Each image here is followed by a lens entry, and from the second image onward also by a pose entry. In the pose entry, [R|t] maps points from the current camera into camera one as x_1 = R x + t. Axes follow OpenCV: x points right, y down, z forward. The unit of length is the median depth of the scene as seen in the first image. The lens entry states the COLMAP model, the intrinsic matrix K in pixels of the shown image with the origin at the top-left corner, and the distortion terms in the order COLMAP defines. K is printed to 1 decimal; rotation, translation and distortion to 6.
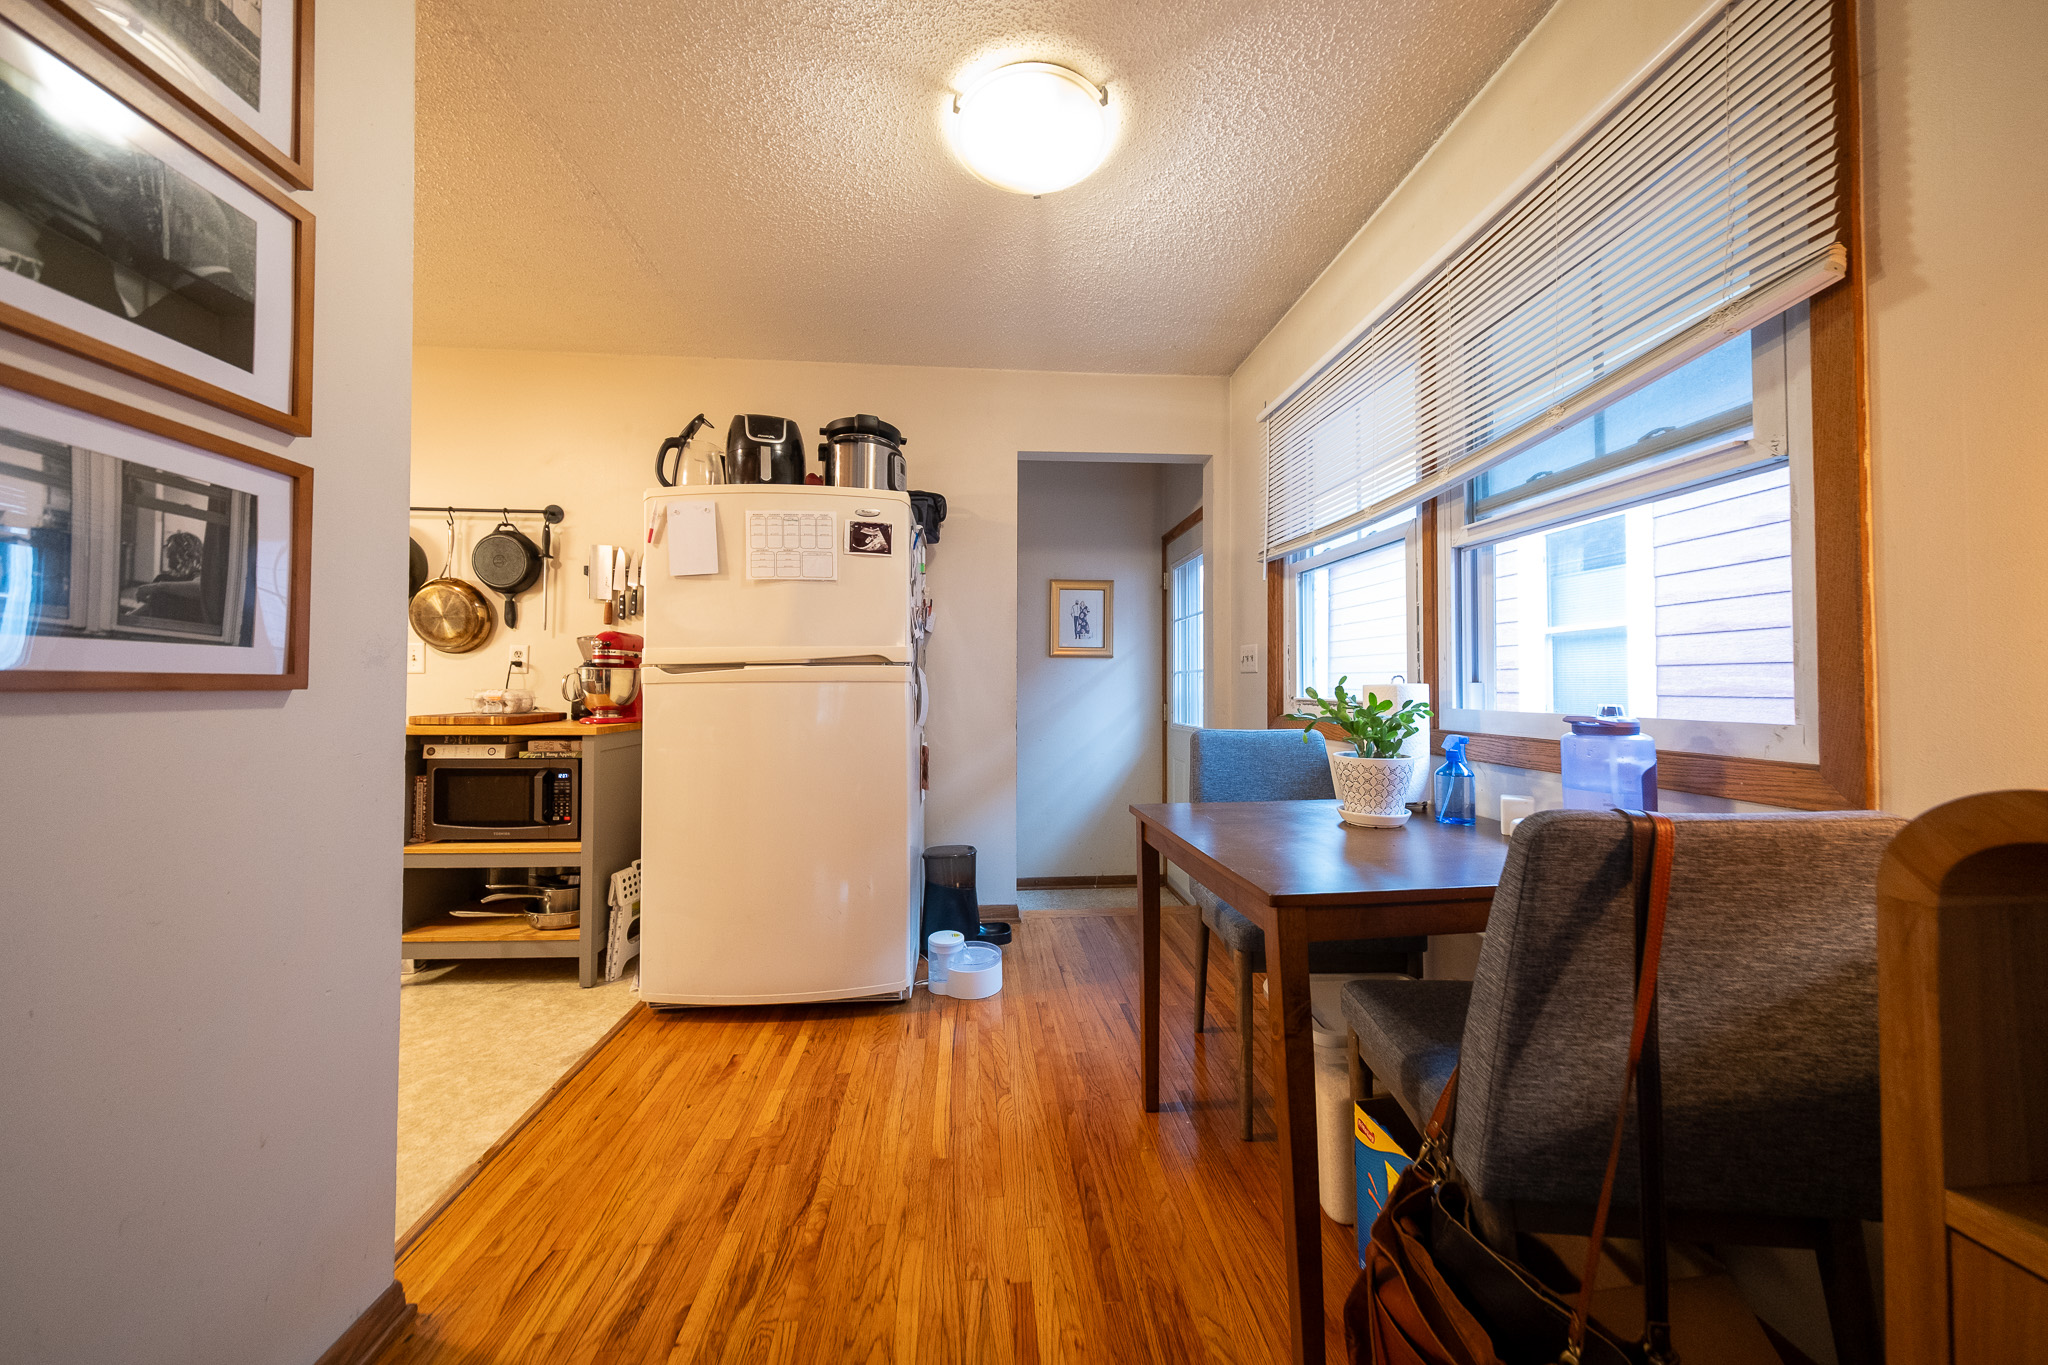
lens RADIAL K [[685.8, 0, 1025.8], [0, 685.8, 681.3], [0, 0, 1]] dist [0.001774, 0.000039]
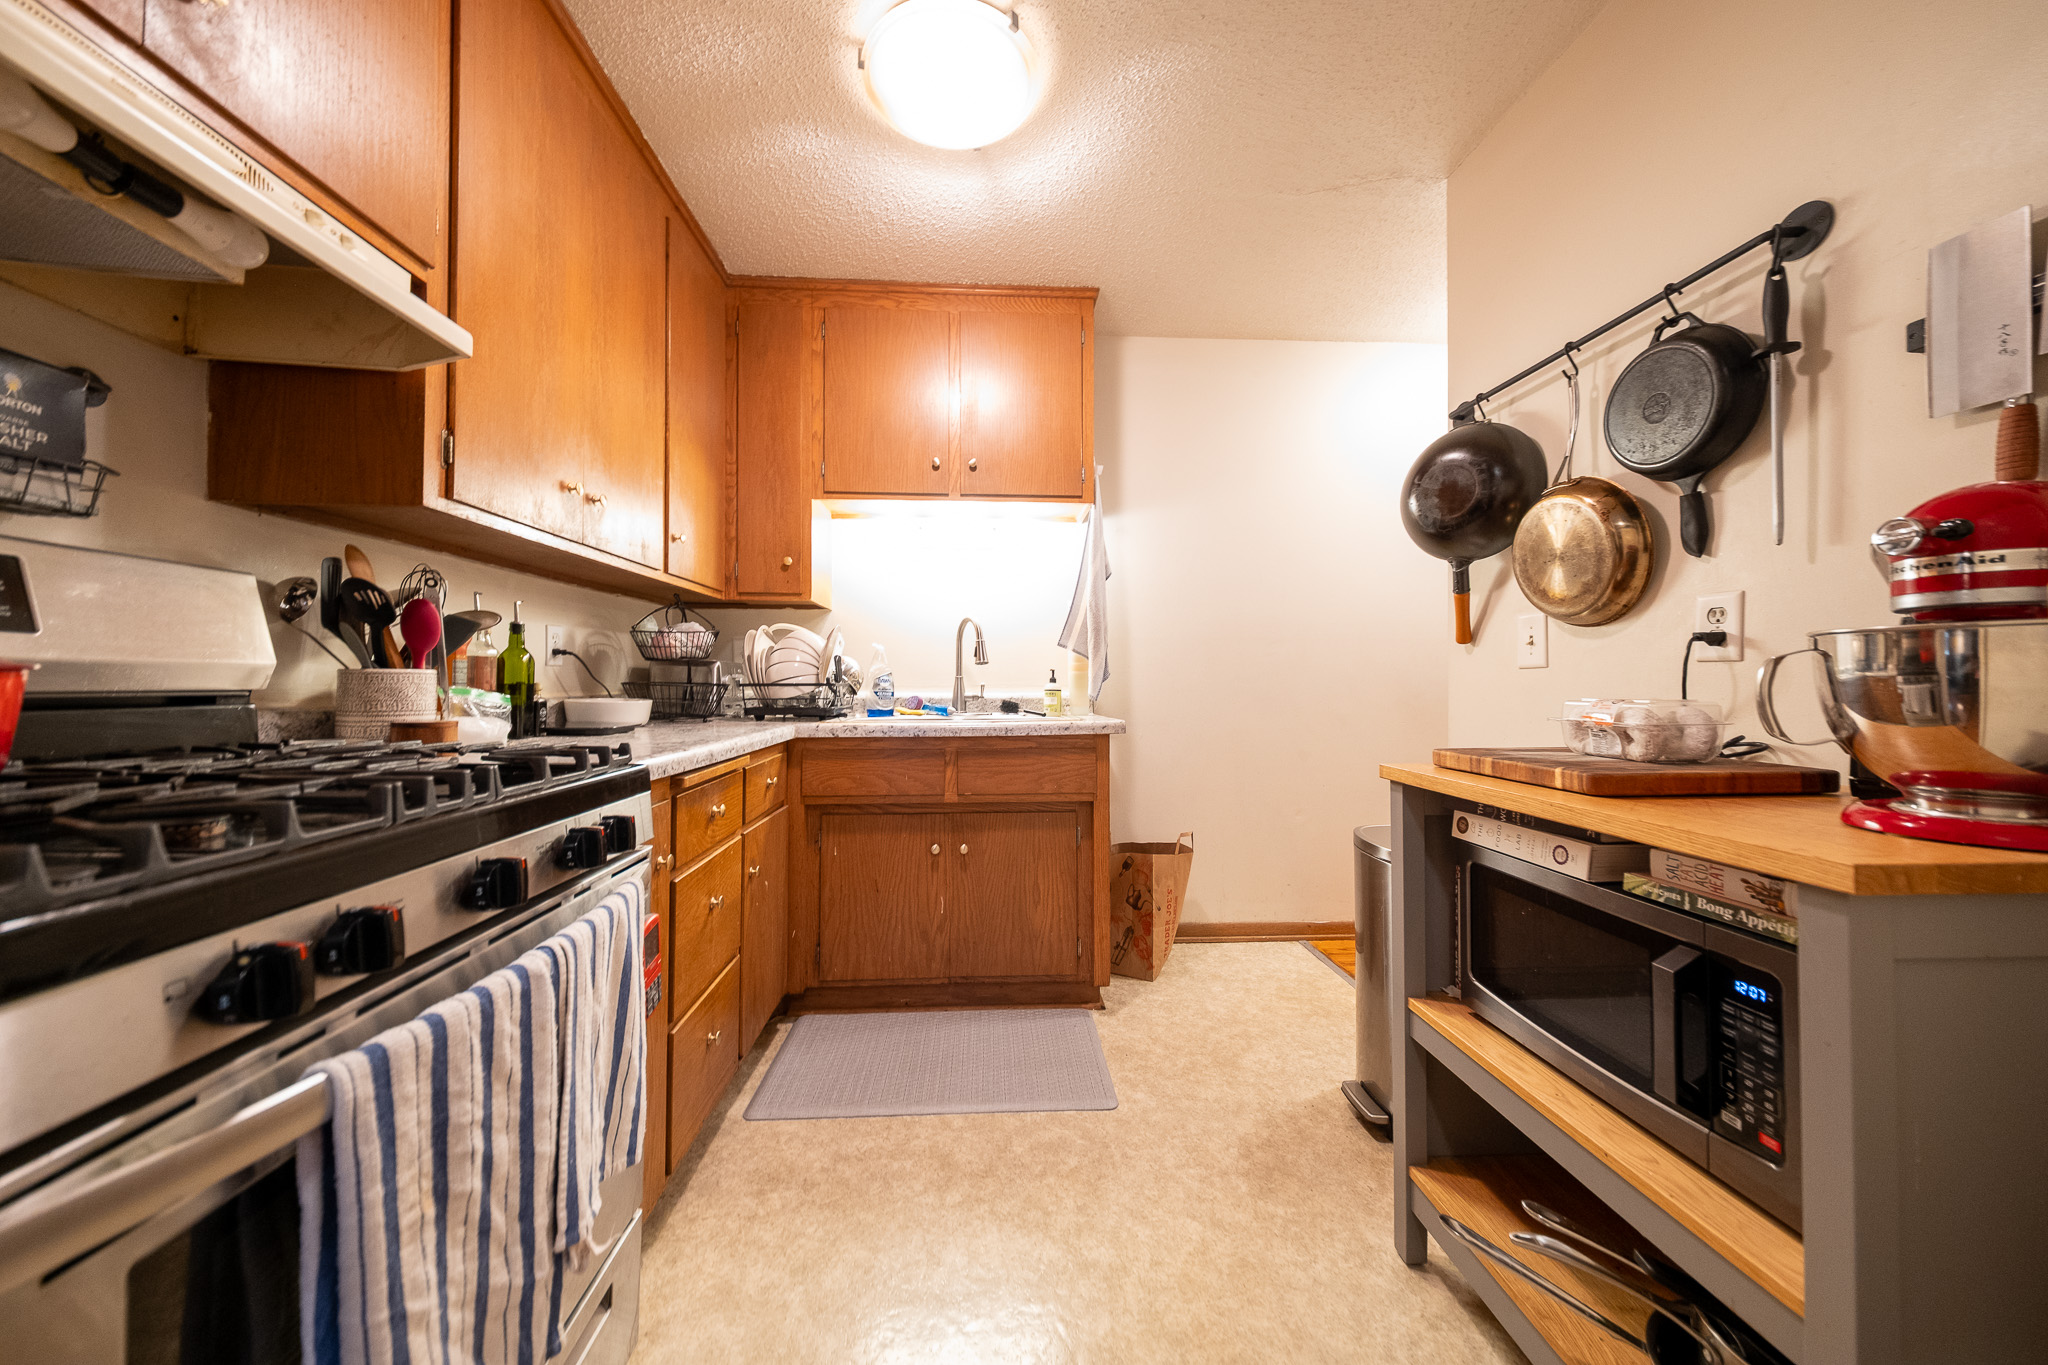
lens RADIAL K [[685.8, 0, 1017.8], [0, 685.8, 678.2], [0, 0, 1]] dist [0.001774, 0.000039]
pose [[-0.030281, -0.012756, -0.999460, -0.309643], [0.011649, 0.999846, -0.013114, -0.000449], [0.999474, -0.012039, -0.030127, 0.592742]]
